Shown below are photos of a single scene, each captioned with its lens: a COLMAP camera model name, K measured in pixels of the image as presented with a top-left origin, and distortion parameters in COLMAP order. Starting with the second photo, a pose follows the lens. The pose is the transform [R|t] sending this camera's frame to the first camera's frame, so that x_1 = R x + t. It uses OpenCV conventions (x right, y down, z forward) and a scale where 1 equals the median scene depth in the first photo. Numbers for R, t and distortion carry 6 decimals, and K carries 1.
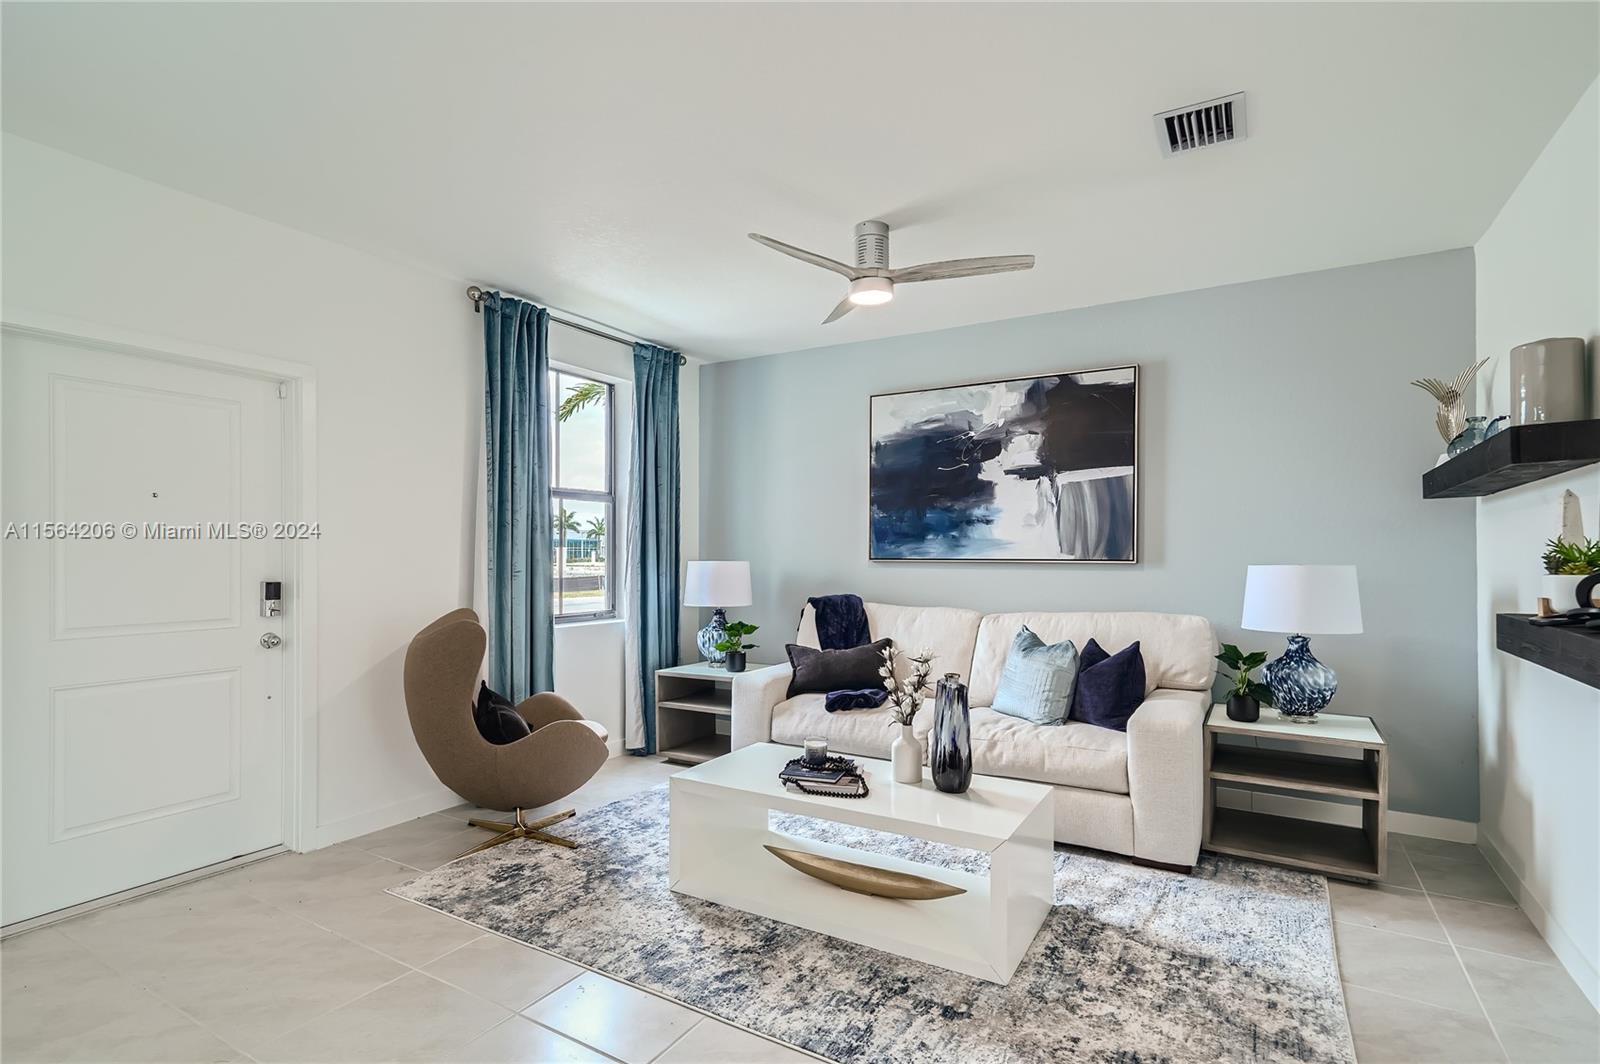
lens RADIAL K [[767.2, 0, 799.9], [0, 767.2, 539.6], [0, 0, 1]] dist [0.008145, 0.003122]
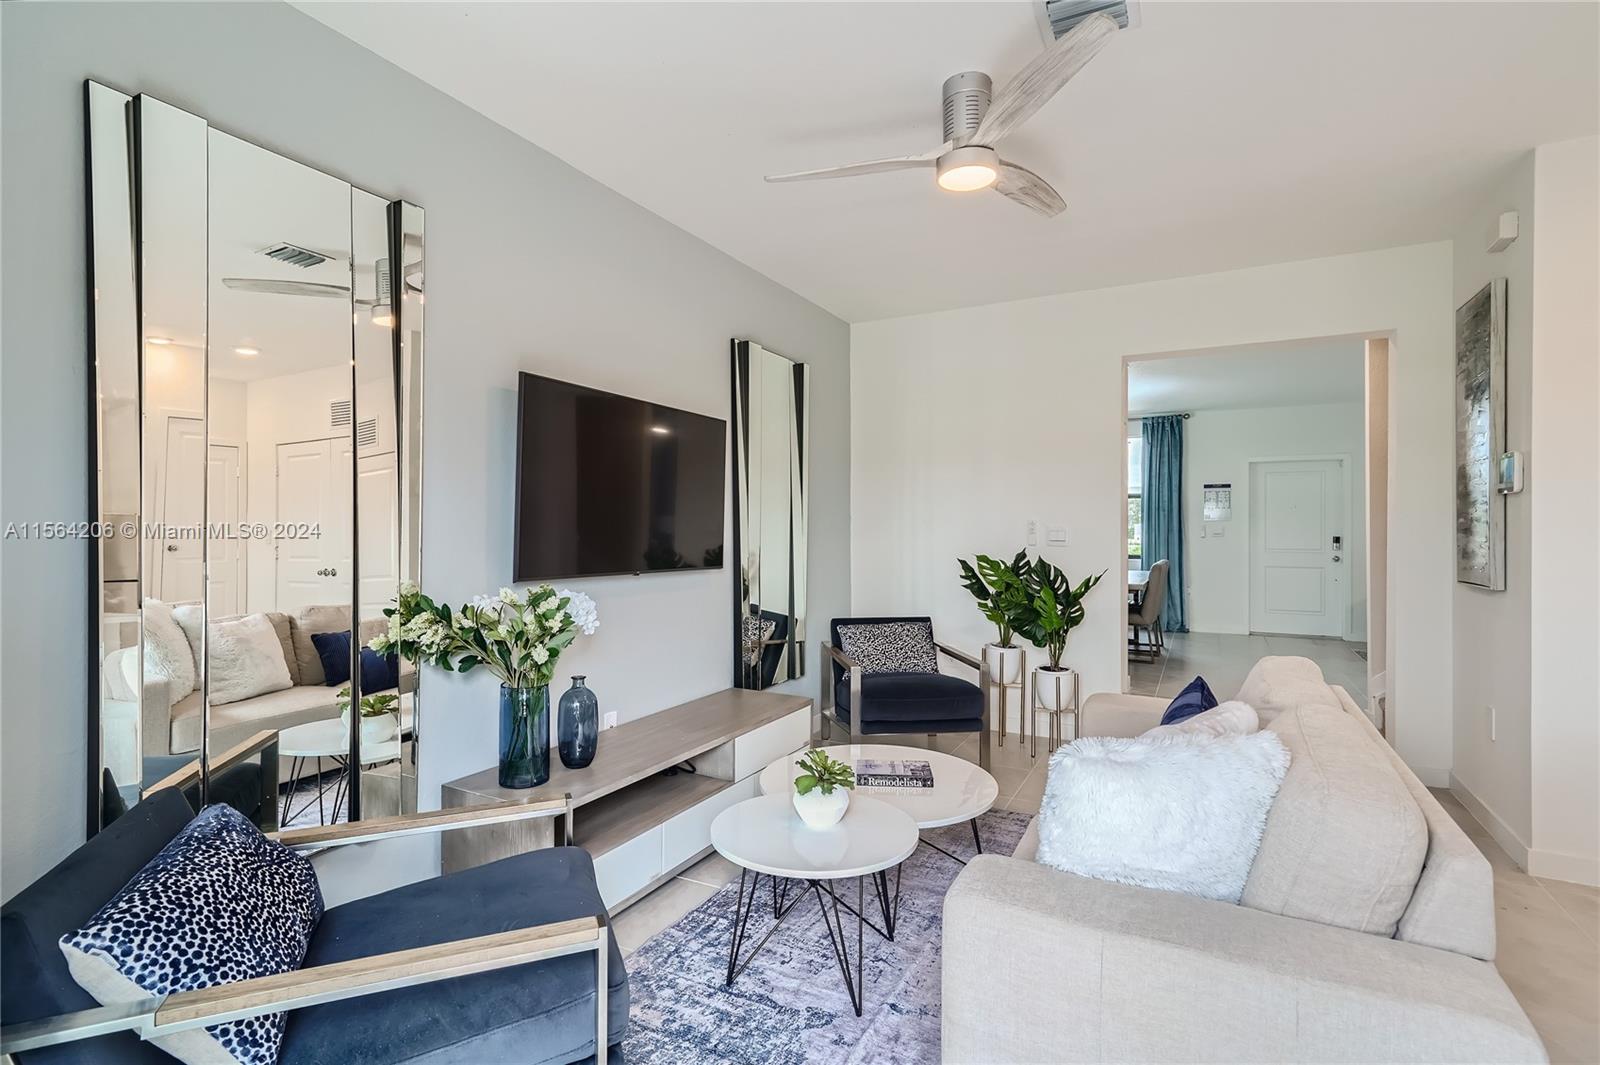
lens RADIAL K [[767.2, 0, 800.9], [0, 767.2, 530.7], [0, 0, 1]] dist [0.008145, 0.003122]
pose [[-0.160055, 0.000541, -0.987108, 1.775235], [0.007436, 0.999972, -0.000658, 0.018832], [0.987080, -0.007445, -0.160054, -0.315145]]
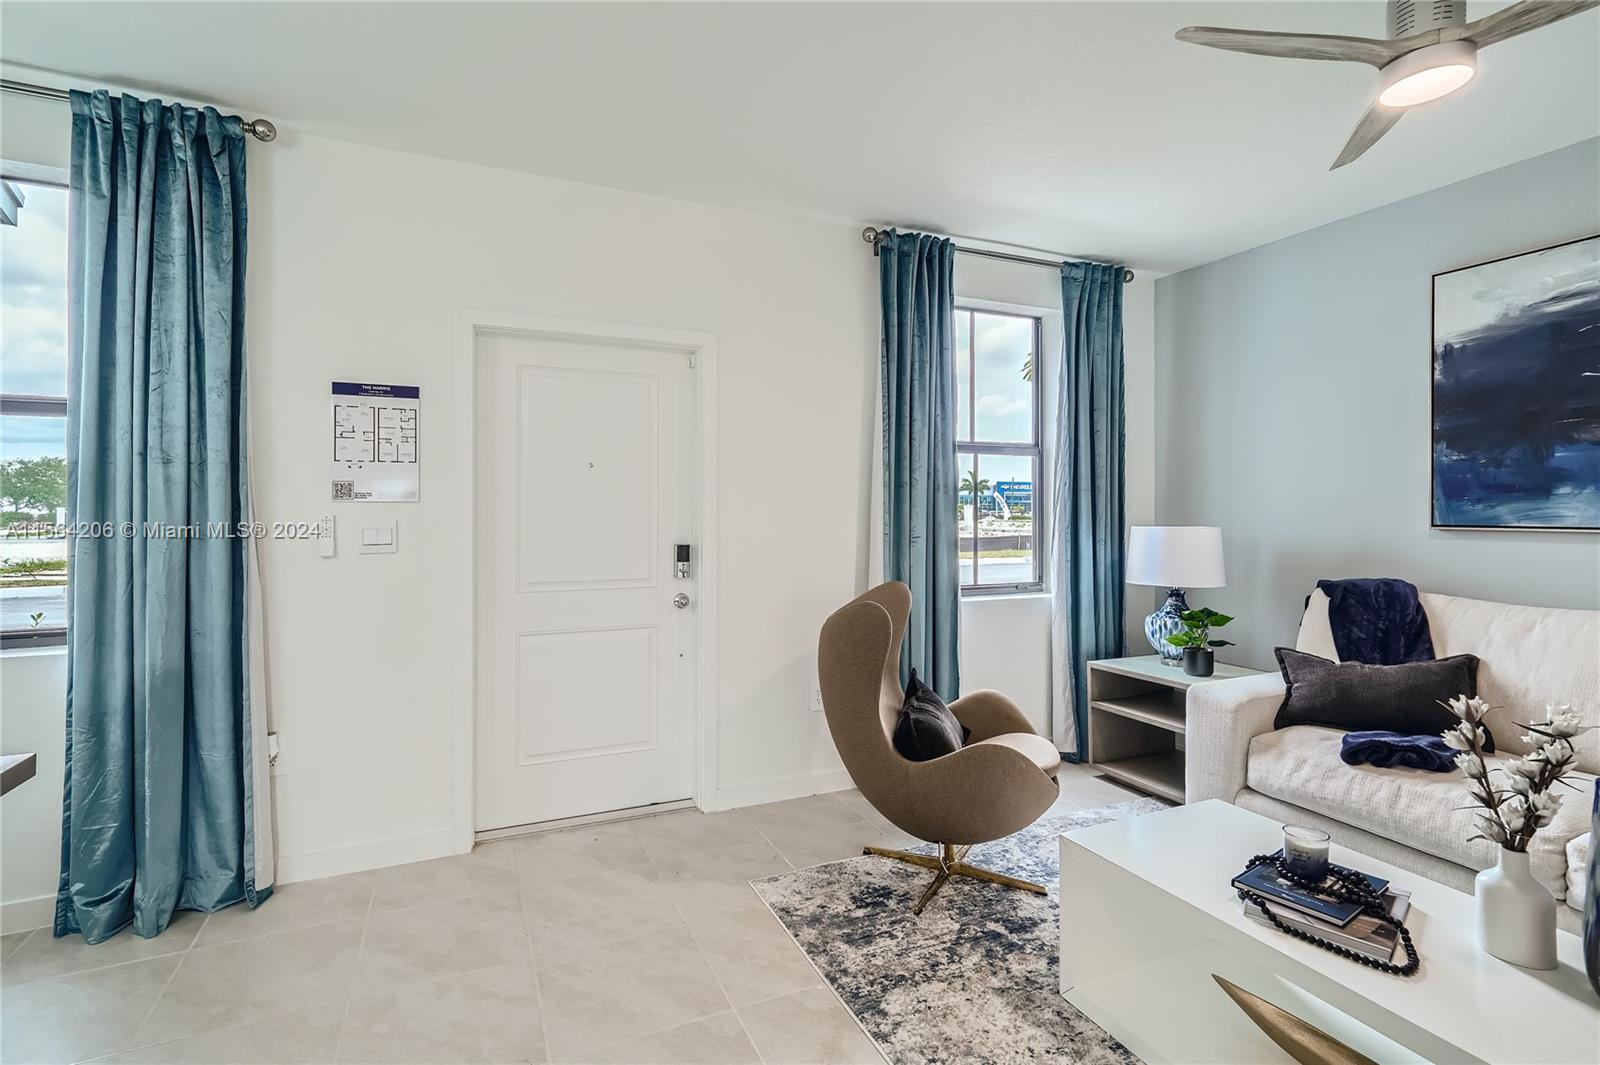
lens RADIAL K [[767.2, 0, 795.3], [0, 767.2, 500.3], [0, 0, 1]] dist [0.008145, 0.003122]
pose [[0.820180, -0.008367, -0.572044, 0.027930], [0.011079, 0.999938, 0.001259, -0.003837], [0.571998, -0.007370, 0.820222, 0.187842]]
